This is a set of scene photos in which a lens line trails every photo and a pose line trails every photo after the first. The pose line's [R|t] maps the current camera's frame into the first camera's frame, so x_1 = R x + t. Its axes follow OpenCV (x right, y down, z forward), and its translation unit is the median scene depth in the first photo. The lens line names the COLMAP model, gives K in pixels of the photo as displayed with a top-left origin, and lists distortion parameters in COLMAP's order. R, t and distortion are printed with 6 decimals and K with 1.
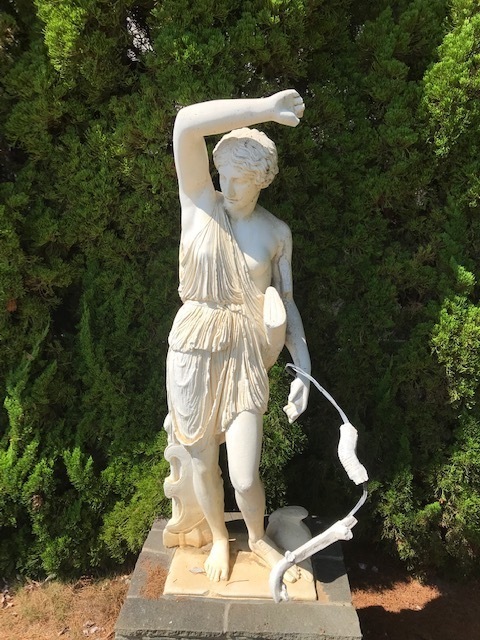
lens RADIAL K [[517.1, 0, 241.4], [0, 517.1, 321.7], [0, 0, 1]] dist [-0.009183, -0.011922]
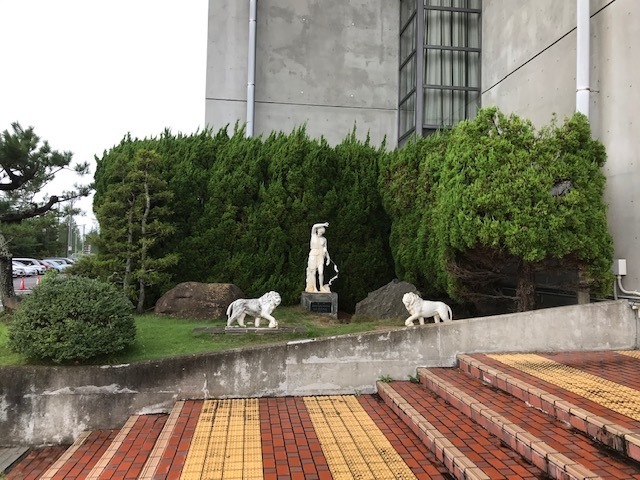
lens RADIAL K [[517.1, 0, 319.2], [0, 517.1, 240.2], [0, 0, 1]] dist [-0.009183, -0.011922]
pose [[0.987449, 0.015886, 0.157137, -1.178968], [0.018909, 0.975883, -0.217476, 1.443603], [-0.156802, 0.217718, 0.963334, -6.138661]]
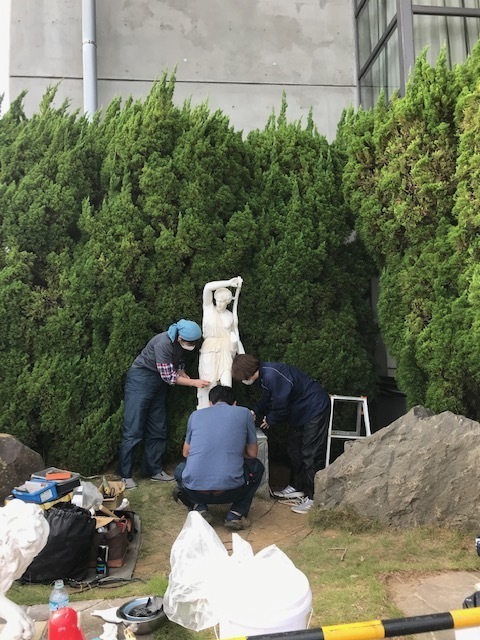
lens RADIAL K [[517.1, 0, 242.3], [0, 517.1, 317.8], [0, 0, 1]] dist [-0.009183, -0.011922]
pose [[0.989498, -0.035805, 0.140039, -0.336897], [0.069743, 0.966863, -0.245585, 0.655179], [-0.126606, 0.252772, 0.959207, -2.203936]]
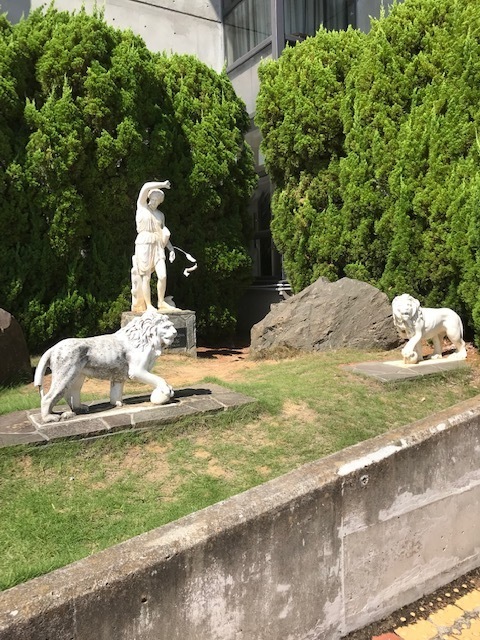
lens RADIAL K [[517.1, 0, 242.2], [0, 517.1, 323.8], [0, 0, 1]] dist [-0.009183, -0.011922]
pose [[0.837025, -0.079638, 0.541338, -1.650388], [0.134802, 0.988870, -0.062957, 0.996650], [-0.530299, 0.125671, 0.838445, -2.567110]]
